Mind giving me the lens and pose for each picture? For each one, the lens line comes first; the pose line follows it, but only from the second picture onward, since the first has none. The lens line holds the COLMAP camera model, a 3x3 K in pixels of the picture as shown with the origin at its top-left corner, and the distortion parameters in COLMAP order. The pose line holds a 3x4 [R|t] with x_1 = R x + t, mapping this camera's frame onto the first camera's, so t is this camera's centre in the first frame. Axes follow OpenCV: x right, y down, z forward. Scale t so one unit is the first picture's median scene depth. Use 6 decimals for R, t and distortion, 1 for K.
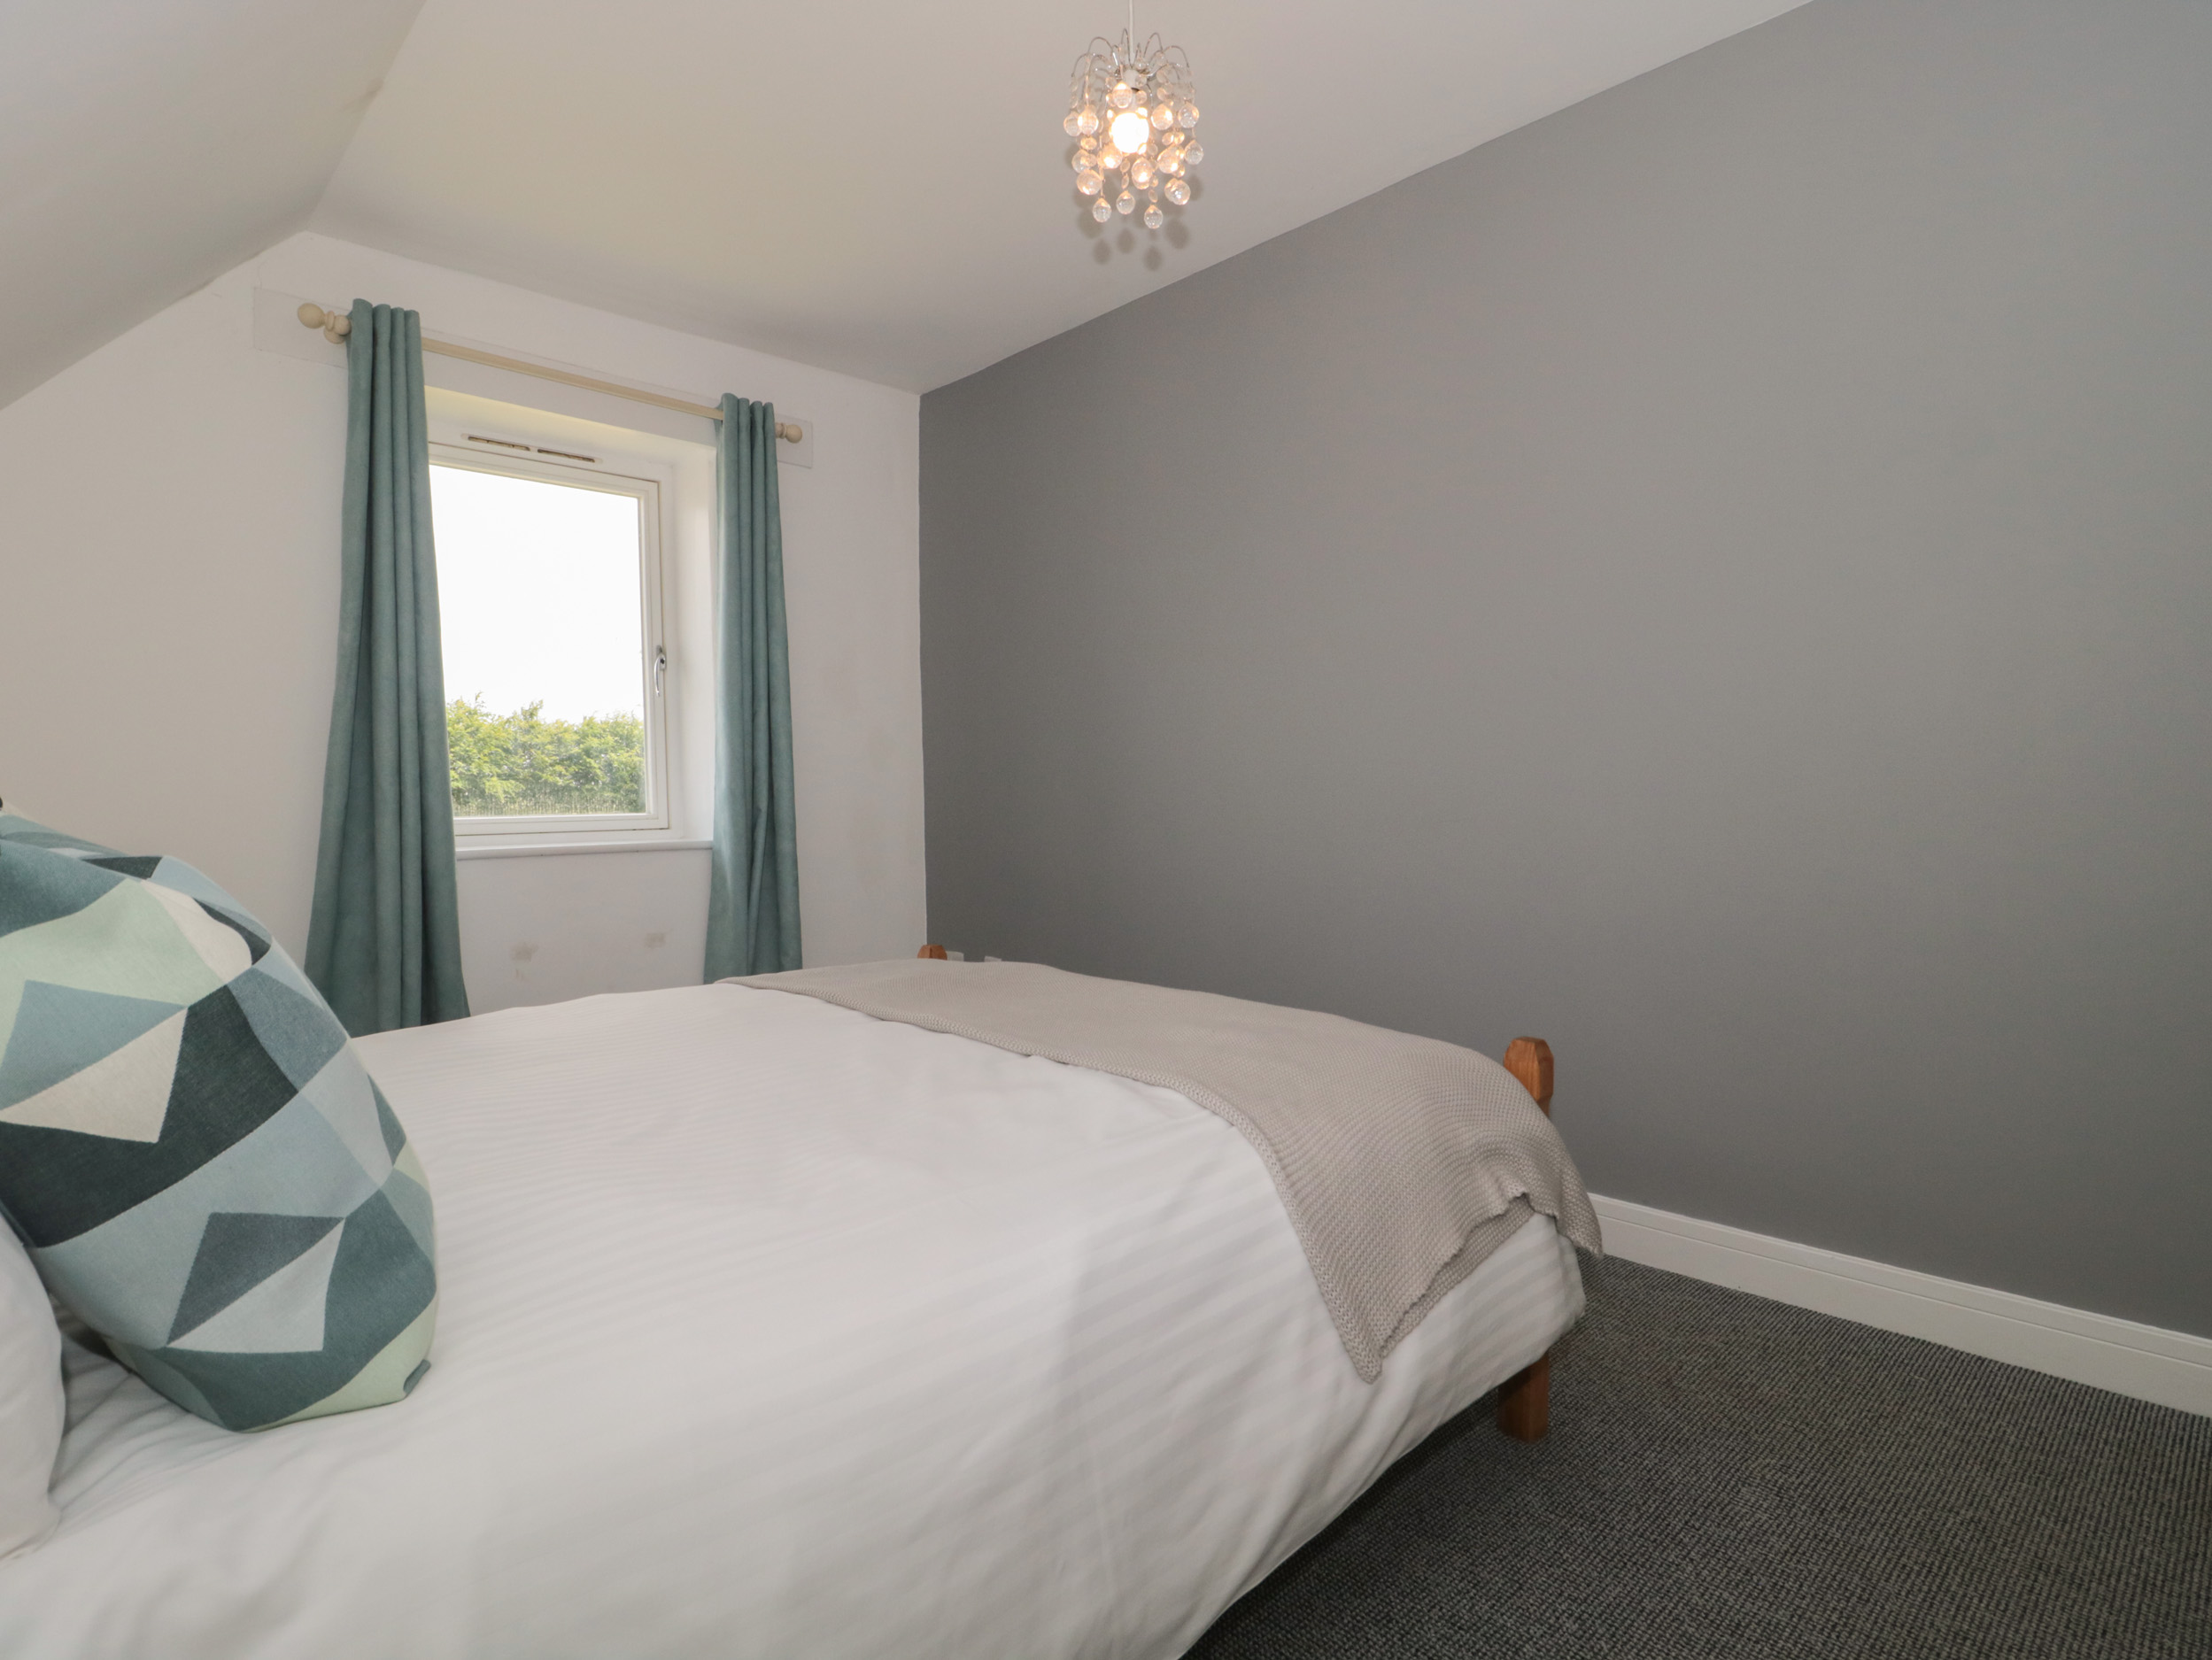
lens RADIAL K [[1147.1, 0, 1108.7], [0, 1147.1, 830.4], [0, 0, 1]] dist [0.002839, -0.013702]
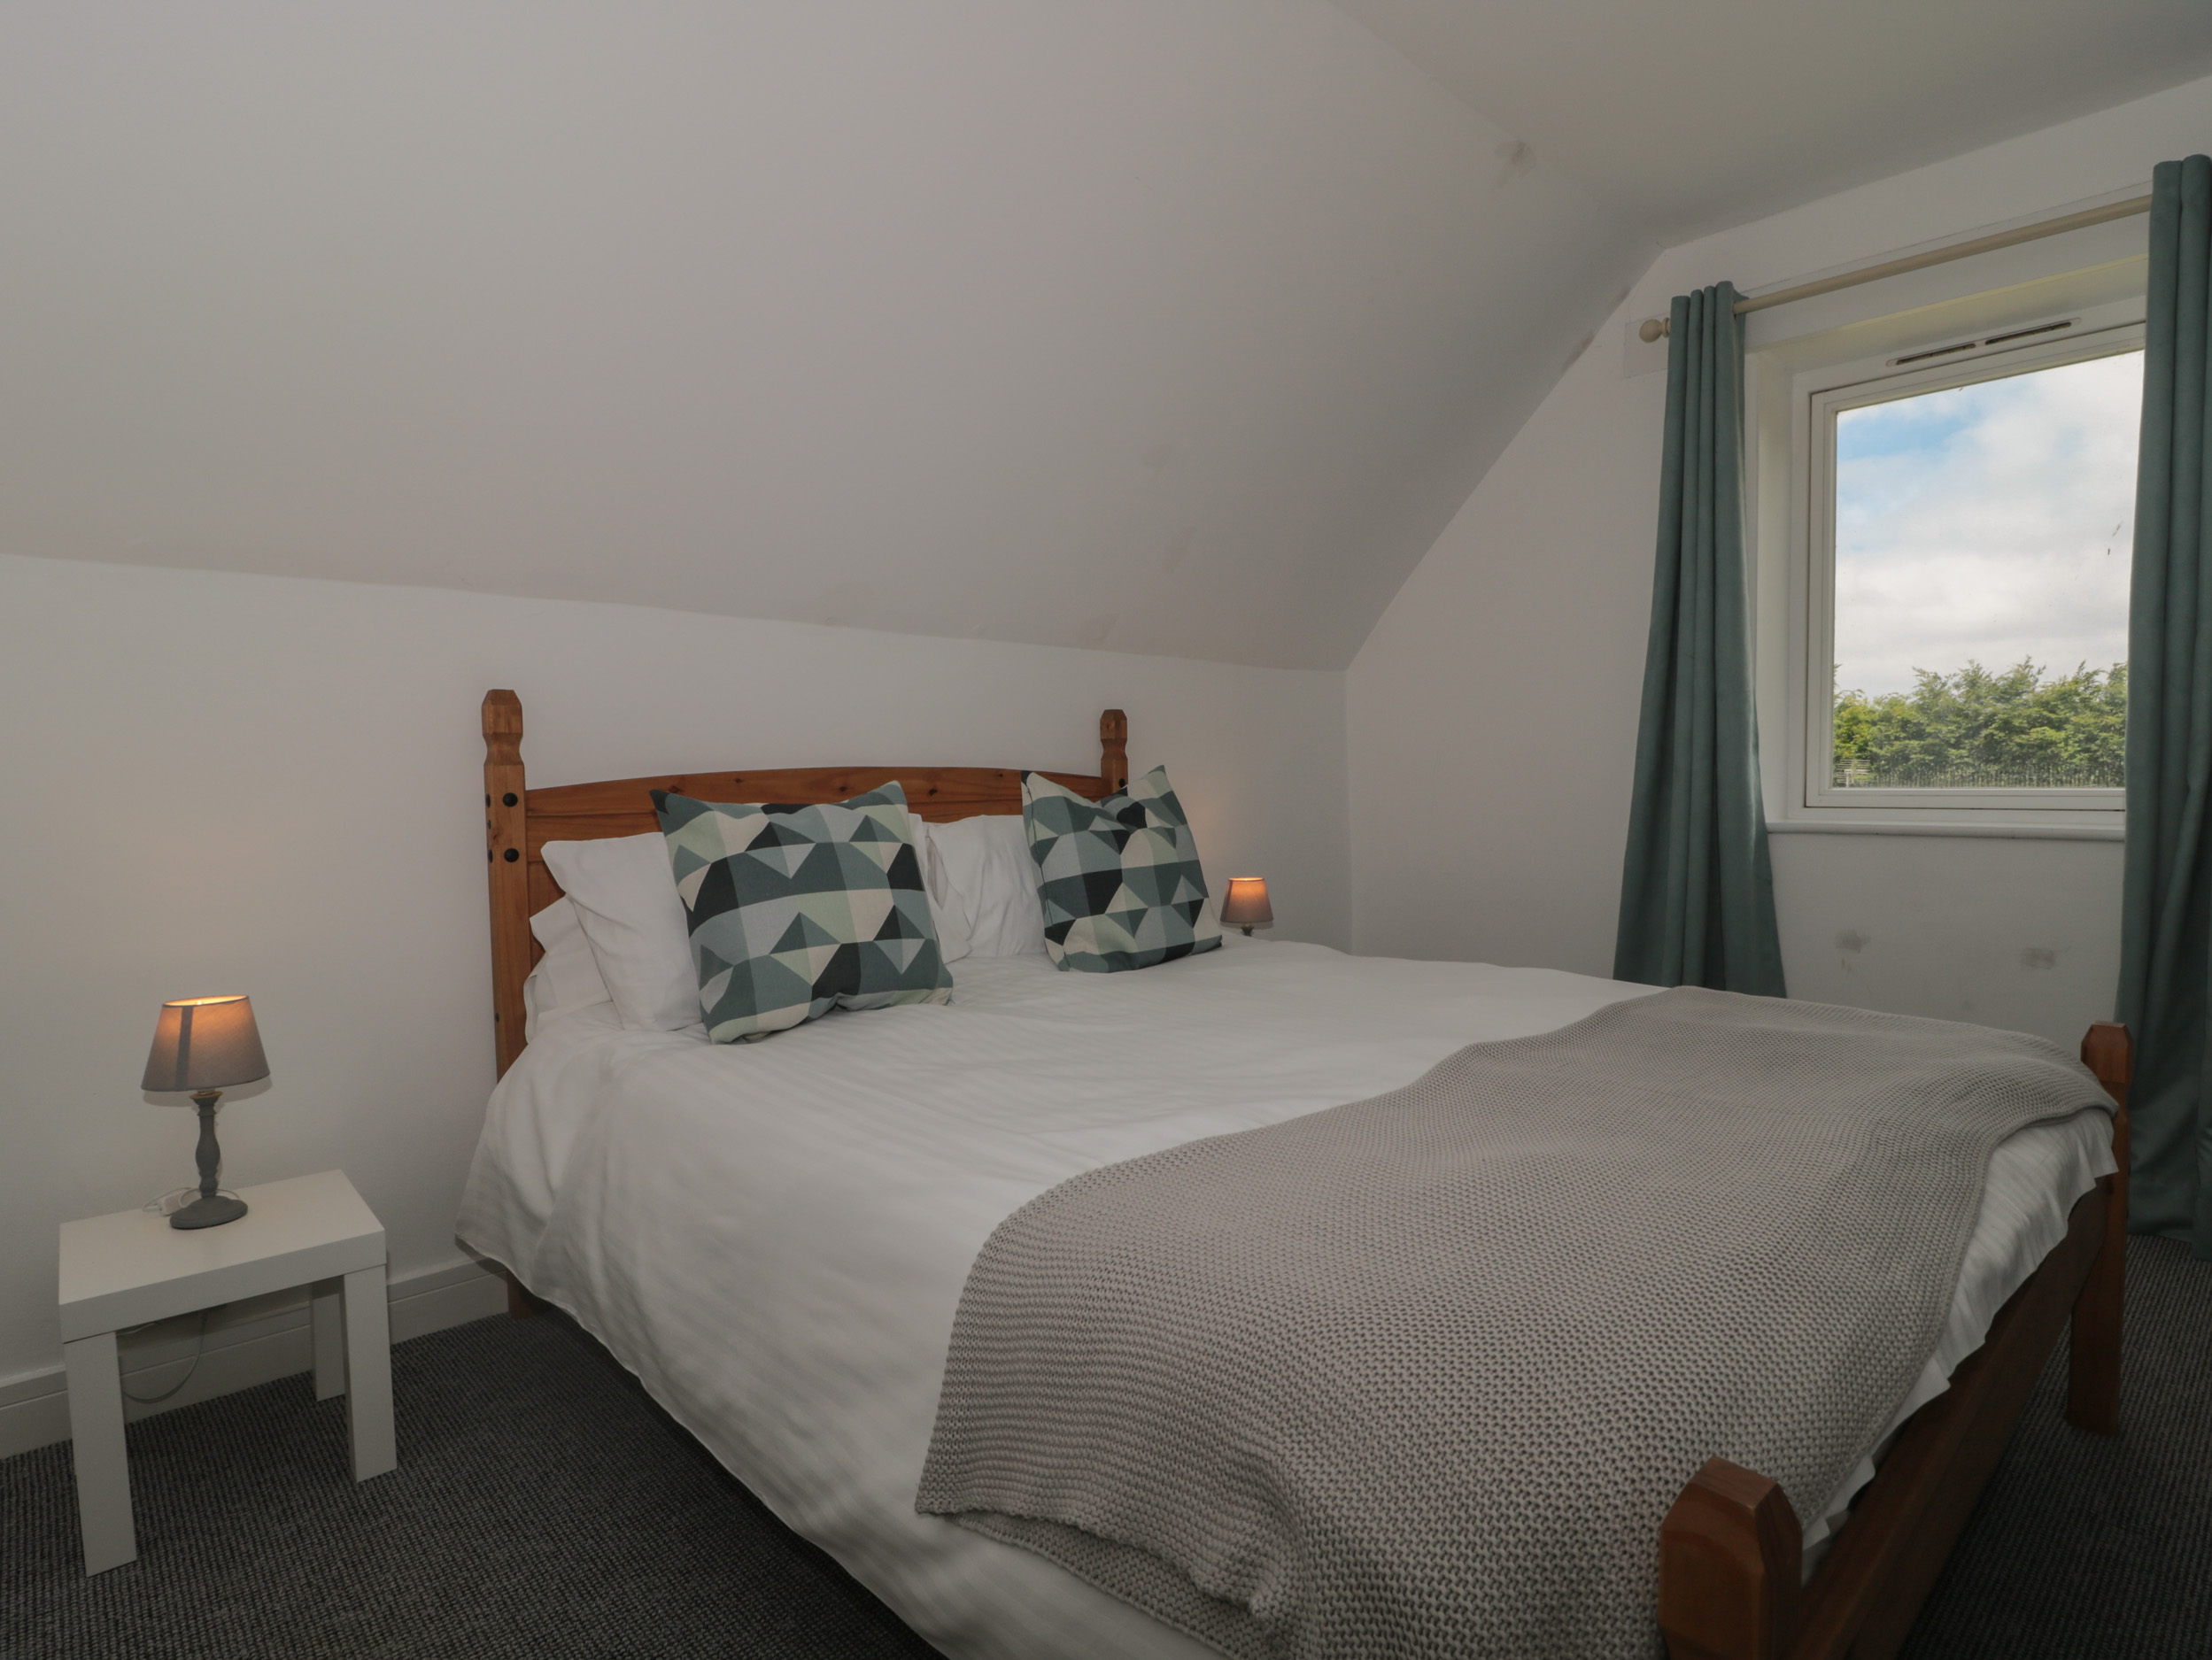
lens RADIAL K [[1147.1, 0, 1106.1], [0, 1147.1, 834.3], [0, 0, 1]] dist [0.002839, -0.013702]
pose [[-0.021879, 0.062512, -0.997804, 0.402732], [-0.022456, 0.997761, 0.063002, -0.020661], [0.999508, 0.023785, -0.020427, 0.456432]]
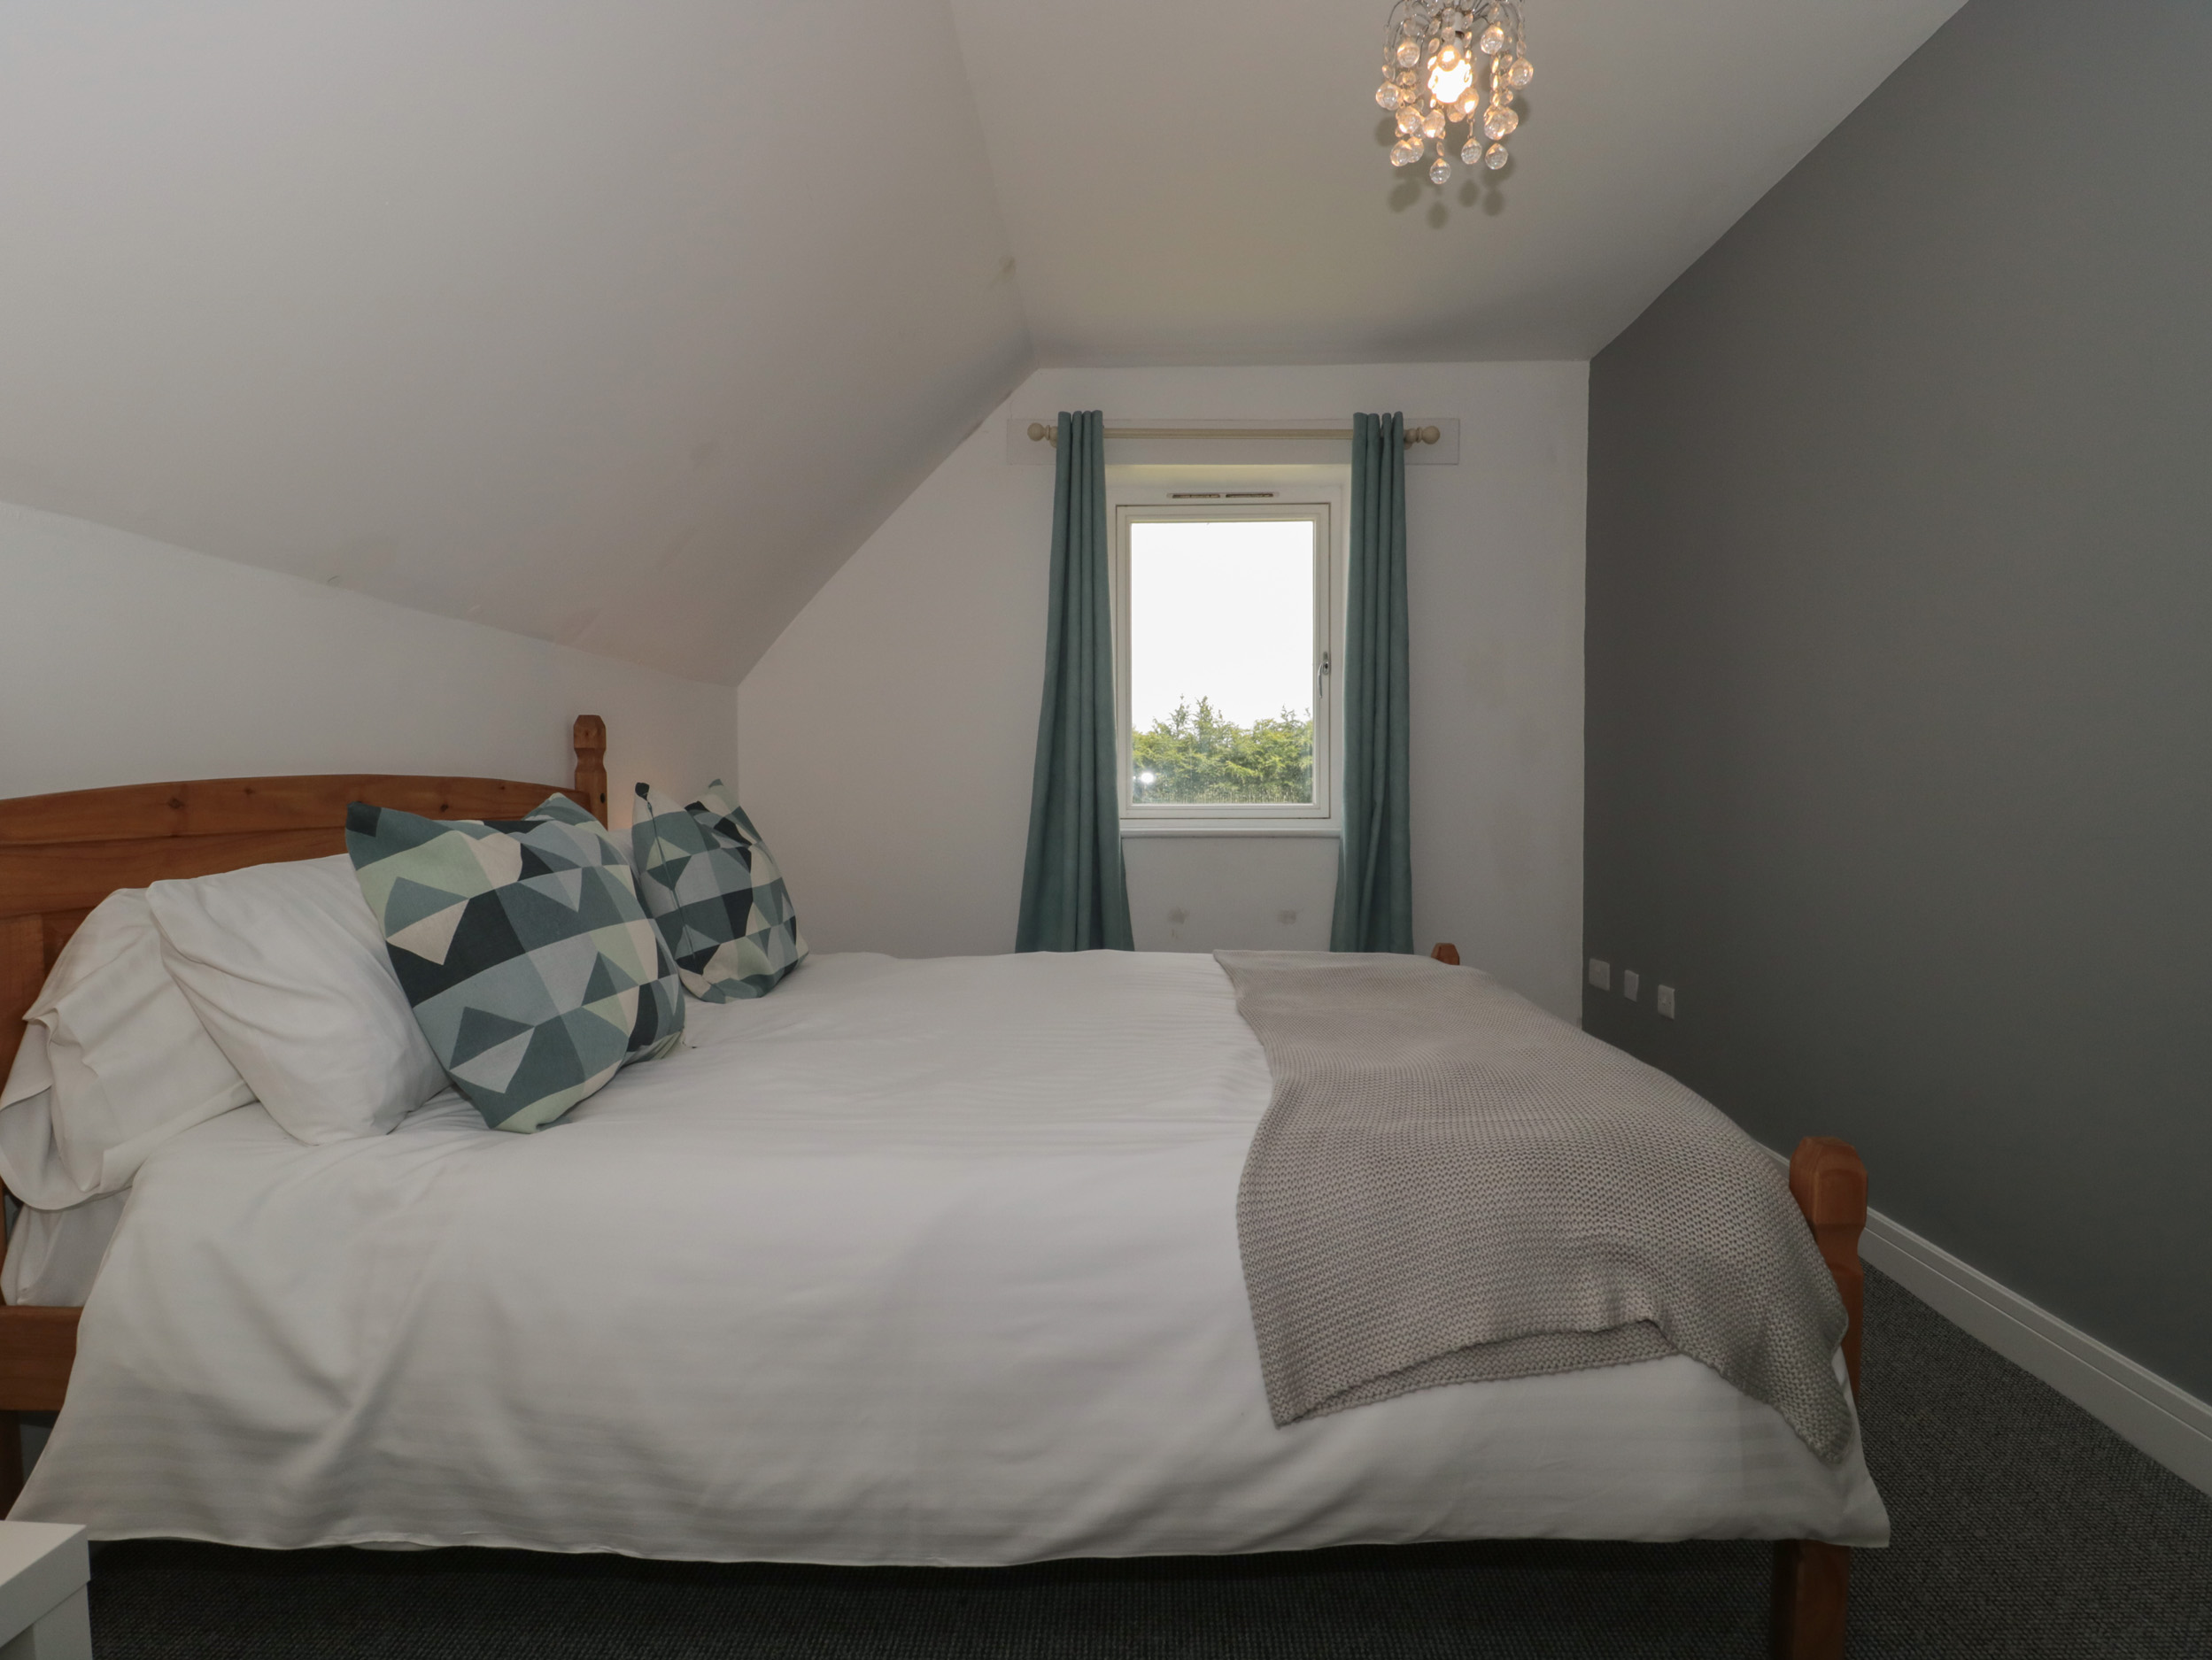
lens RADIAL K [[1147.1, 0, 1110.3], [0, 1147.1, 829.3], [0, 0, 1]] dist [0.002839, -0.013702]
pose [[0.702964, 0.035502, -0.710339, 0.312596], [-0.030692, 0.999337, 0.019573, -0.007678], [0.710563, 0.008043, 0.703587, 0.097227]]
